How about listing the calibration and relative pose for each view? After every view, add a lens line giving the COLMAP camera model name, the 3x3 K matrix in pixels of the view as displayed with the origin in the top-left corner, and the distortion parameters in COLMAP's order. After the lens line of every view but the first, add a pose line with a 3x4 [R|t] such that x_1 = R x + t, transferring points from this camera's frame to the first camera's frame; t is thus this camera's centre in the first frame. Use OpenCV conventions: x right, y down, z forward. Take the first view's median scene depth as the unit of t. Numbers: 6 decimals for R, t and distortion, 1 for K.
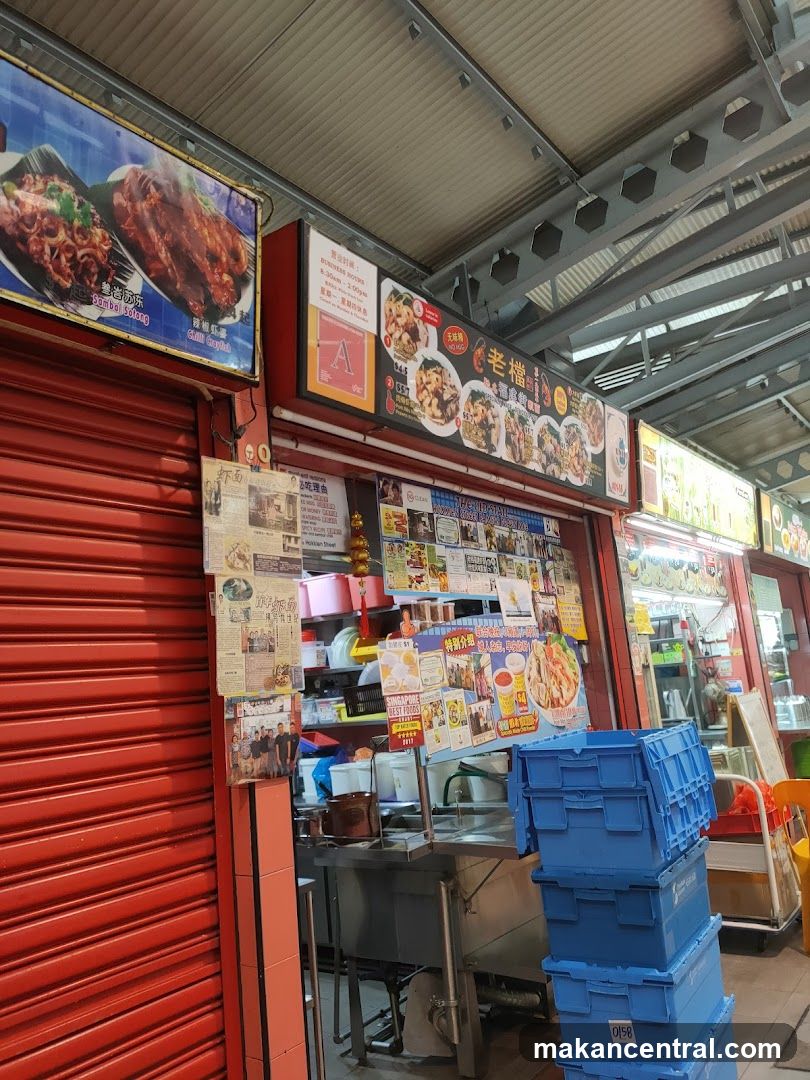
lens RADIAL K [[791.5, 0, 370.1], [0, 791.5, 536.2], [0, 0, 1]] dist [0.060003, -0.085075]
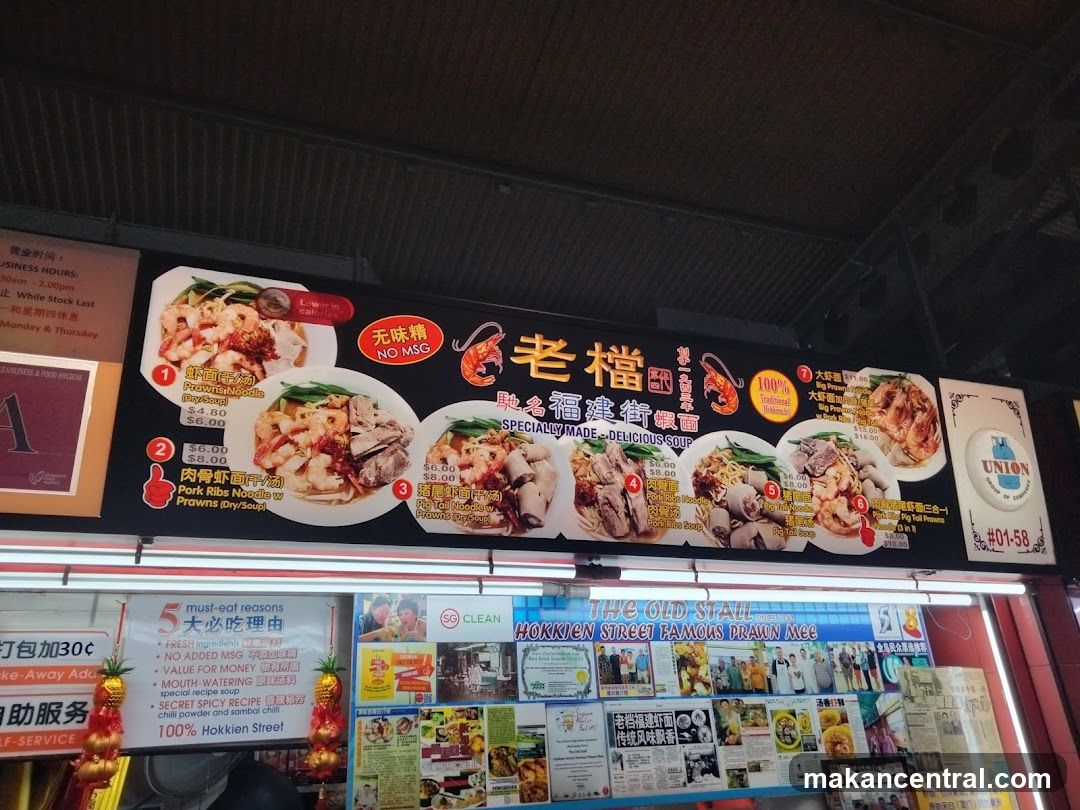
lens RADIAL K [[791.5, 0, 531.9], [0, 791.5, 416.5], [0, 0, 1]] dist [0.060003, -0.085075]
pose [[0.853985, -0.170171, -0.491682, 0.408764], [0.074774, 0.975333, -0.207689, -0.069649], [0.514896, 0.140598, 0.845644, 0.547276]]
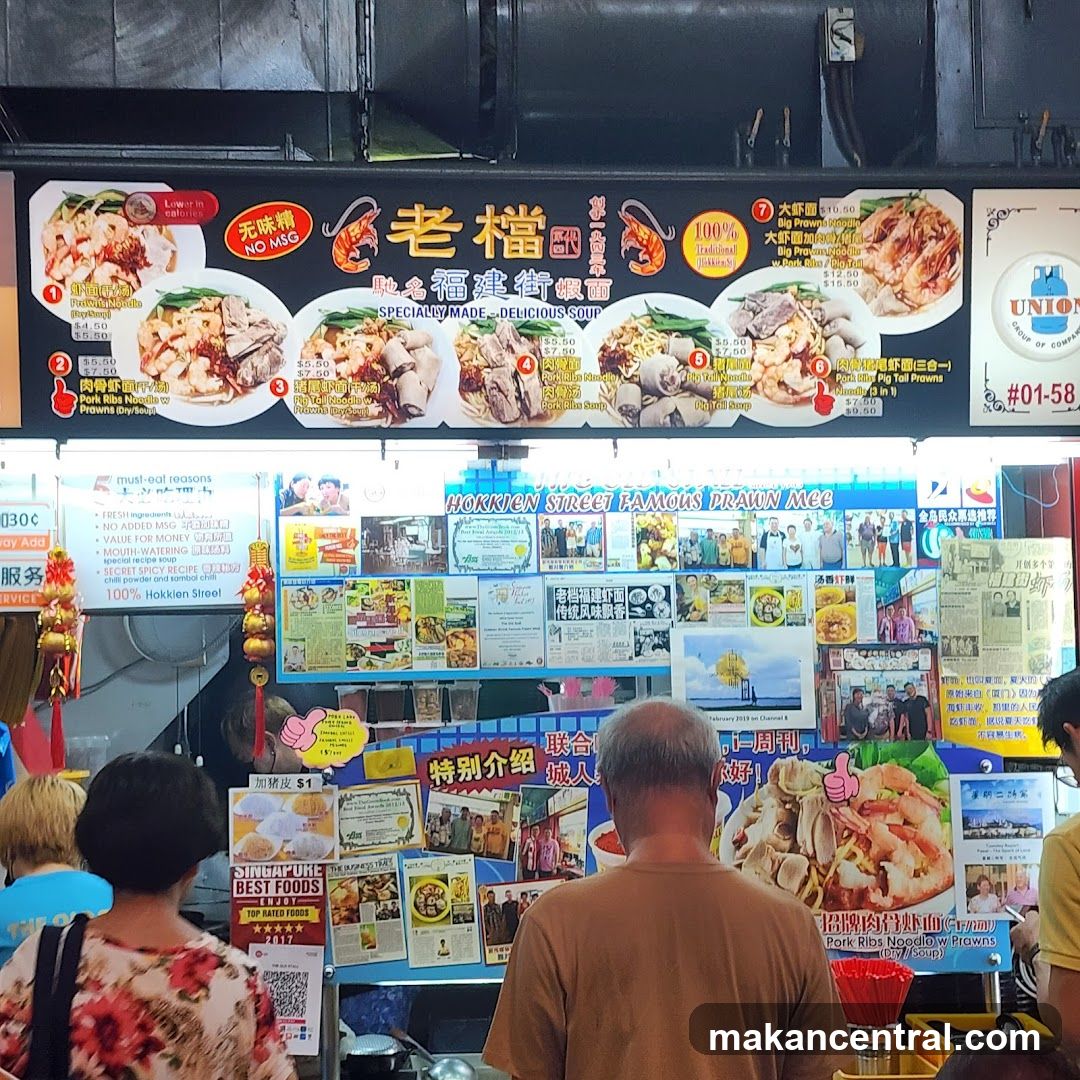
lens RADIAL K [[2039.3, 0, 543.7], [0, 2039.3, 570.5], [0, 0, 1]] dist [0.186427, -0.356277]
pose [[0.689398, 0.032418, -0.723657, 1.147836], [0.092243, 0.986937, 0.132089, -0.172242], [0.718485, -0.157814, 0.677402, 0.147193]]
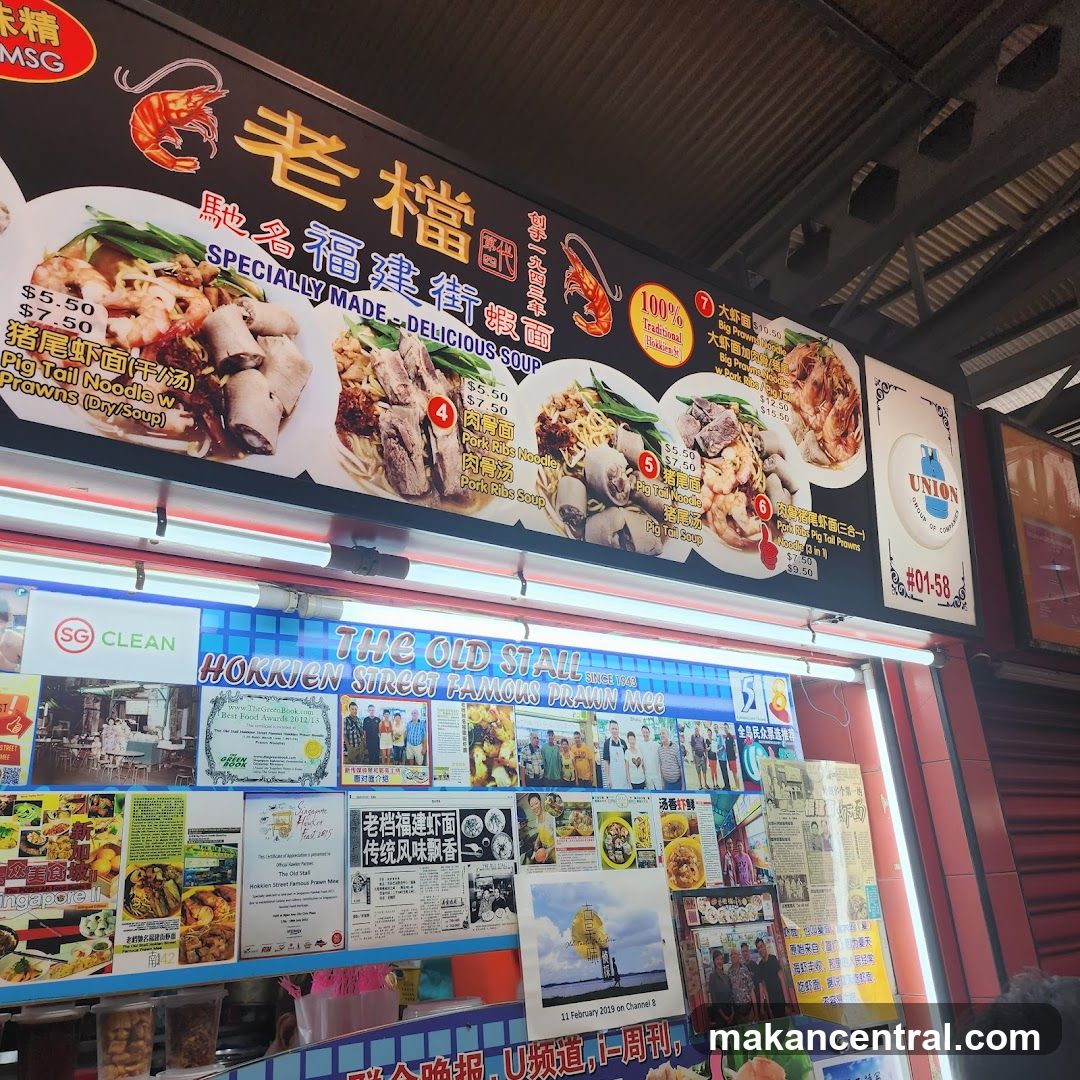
lens RADIAL K [[954.1, 0, 528.0], [0, 954.1, 546.3], [0, 0, 1]] dist [0.078038, -0.085323]
pose [[0.967625, -0.065065, -0.243863, 0.316399], [0.028868, 0.988390, -0.149168, -0.024035], [0.250738, 0.137299, 0.958269, 0.701157]]
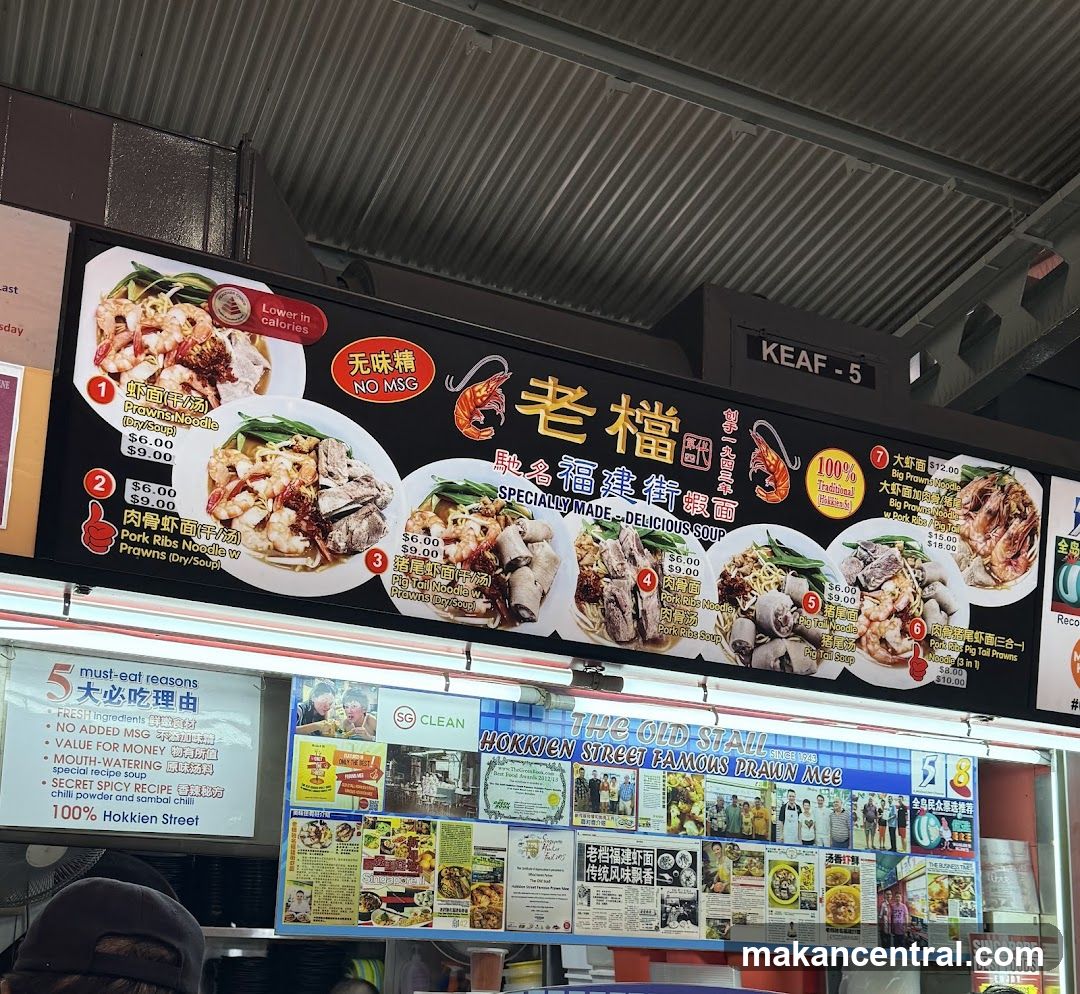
lens RADIAL K [[1315.4, 0, 532.6], [0, 1315.4, 720.7], [0, 0, 1]] dist [0.176320, -0.339420]
pose [[0.891200, 0.029558, -0.452646, 0.473891], [-0.022925, 0.999534, 0.020132, -0.066505], [0.453030, -0.007564, 0.891463, 0.358935]]
